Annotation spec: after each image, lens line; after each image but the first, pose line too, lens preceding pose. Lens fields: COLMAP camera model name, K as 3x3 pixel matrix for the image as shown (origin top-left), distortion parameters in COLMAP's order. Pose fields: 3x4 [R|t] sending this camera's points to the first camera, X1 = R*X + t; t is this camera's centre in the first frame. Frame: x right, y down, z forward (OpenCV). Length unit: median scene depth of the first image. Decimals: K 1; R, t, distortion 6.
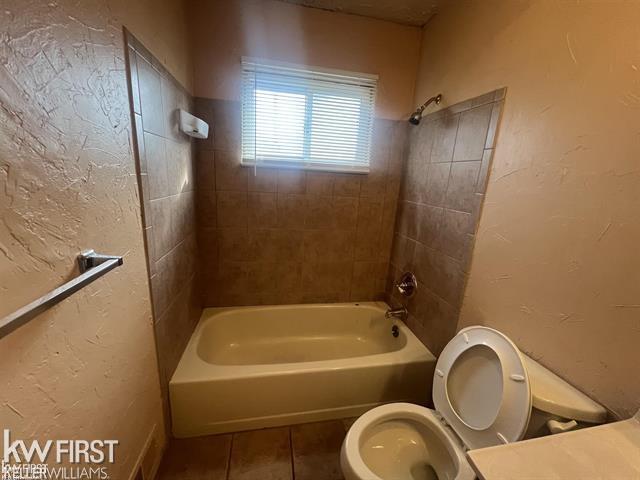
lens RADIAL K [[257.4, 0, 320.0], [0, 257.4, 240.0], [0, 0, 1]] dist [-0.000357, 0.000033]
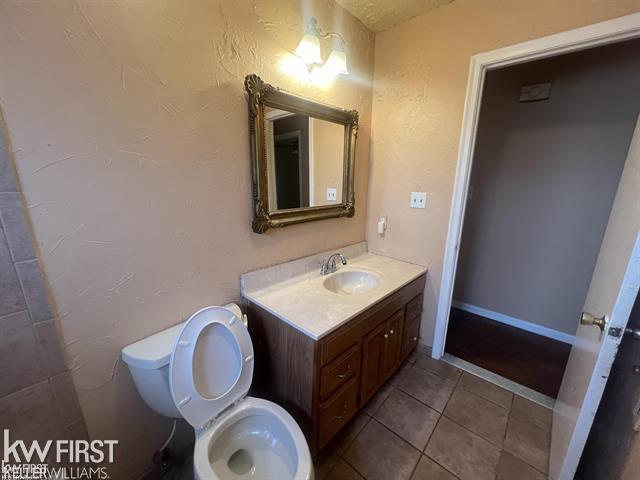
lens RADIAL K [[257.4, 0, 320.0], [0, 257.4, 240.0], [0, 0, 1]] dist [-0.000357, 0.000033]
pose [[-0.593807, -0.262878, 0.760453, -0.337637], [0.146014, 0.894223, 0.423137, -0.279410], [-0.791248, 0.362298, -0.492612, 0.938916]]
